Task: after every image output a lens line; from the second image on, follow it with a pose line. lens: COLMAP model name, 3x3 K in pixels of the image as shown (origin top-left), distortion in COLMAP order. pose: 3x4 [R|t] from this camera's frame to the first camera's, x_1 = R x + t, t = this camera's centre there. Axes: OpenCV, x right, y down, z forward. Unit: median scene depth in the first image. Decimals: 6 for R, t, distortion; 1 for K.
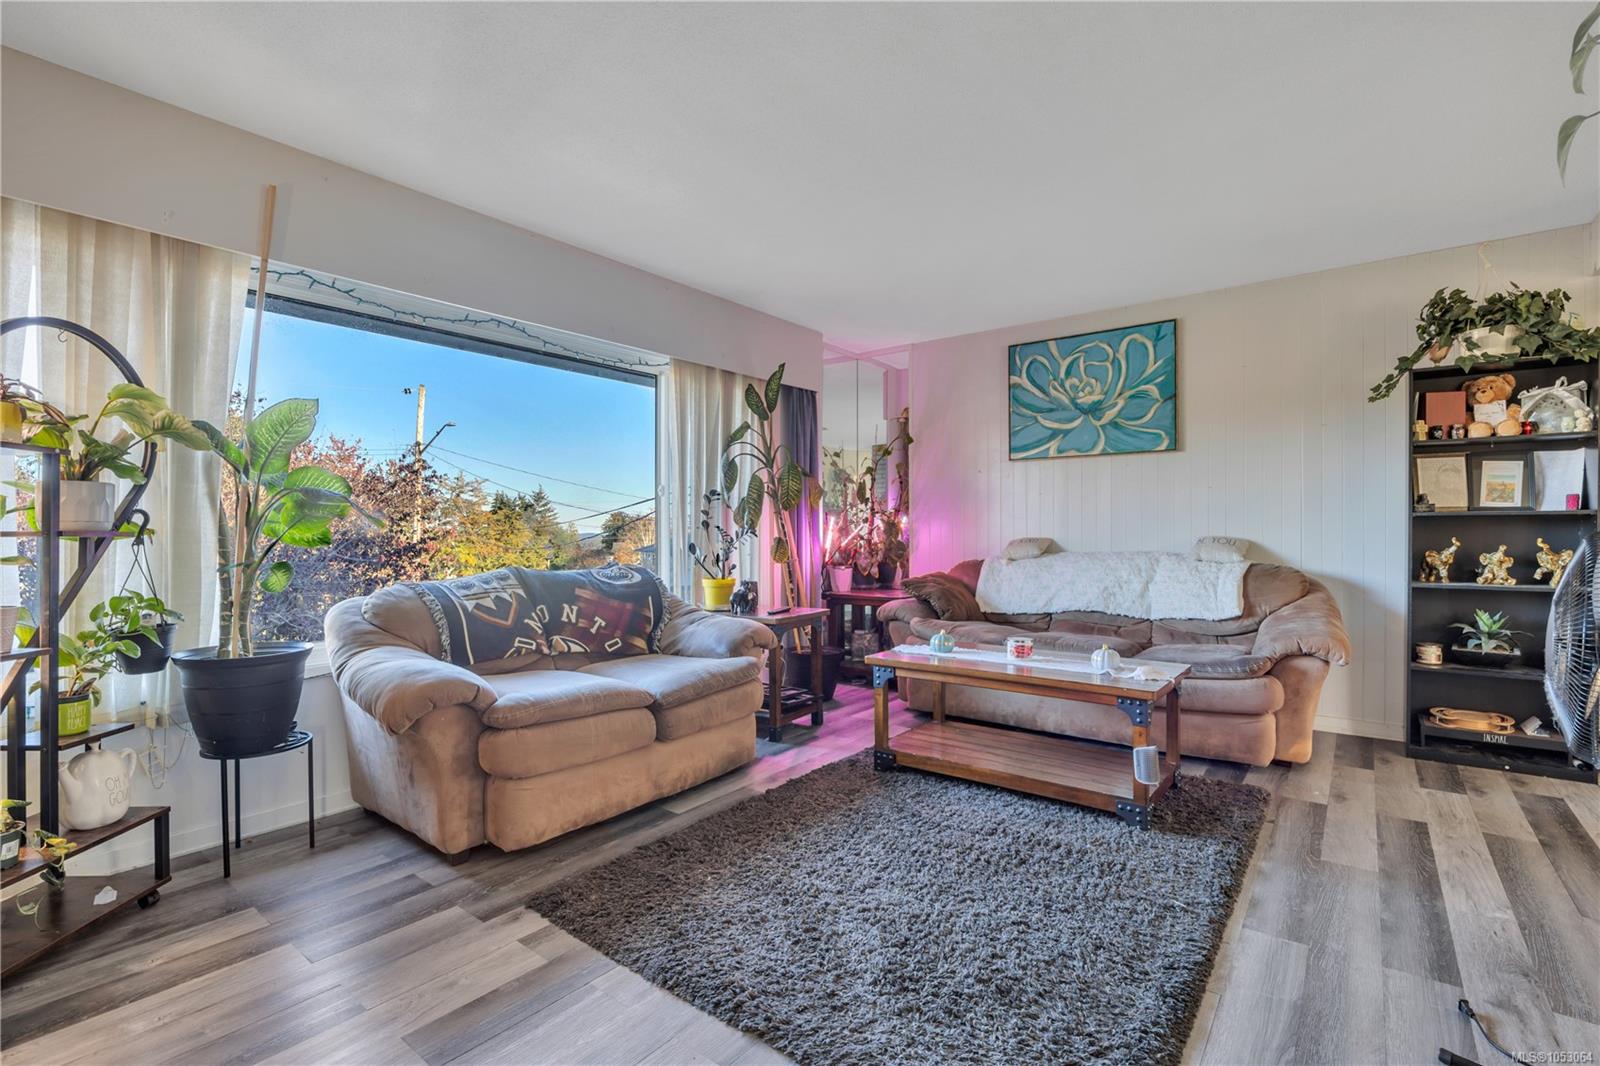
lens RADIAL K [[736.1, 0, 802.2], [0, 736.1, 529.7], [0, 0, 1]] dist [-0.001482, -0.000027]
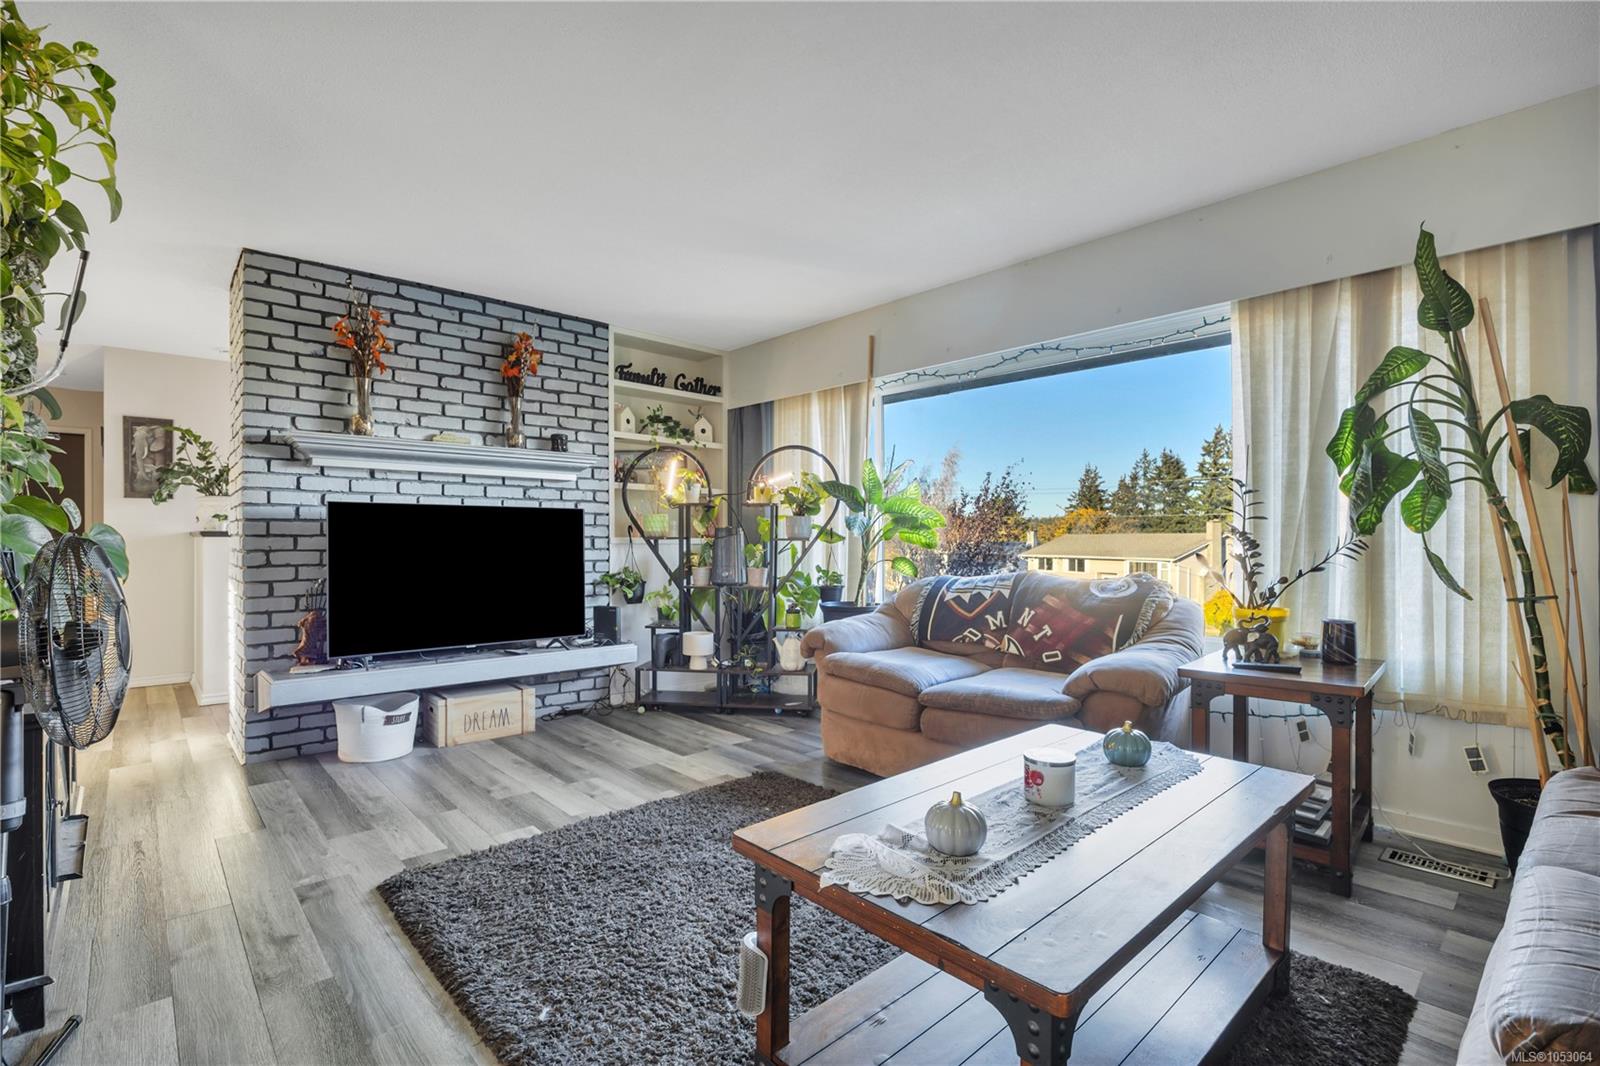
lens RADIAL K [[736.1, 0, 801.7], [0, 736.1, 539.2], [0, 0, 1]] dist [-0.001482, -0.000027]
pose [[-0.157813, -0.002753, -0.987465, 0.768806], [-0.003545, 0.999991, -0.002221, 0.007133], [0.987463, 0.003150, -0.157822, 0.862946]]
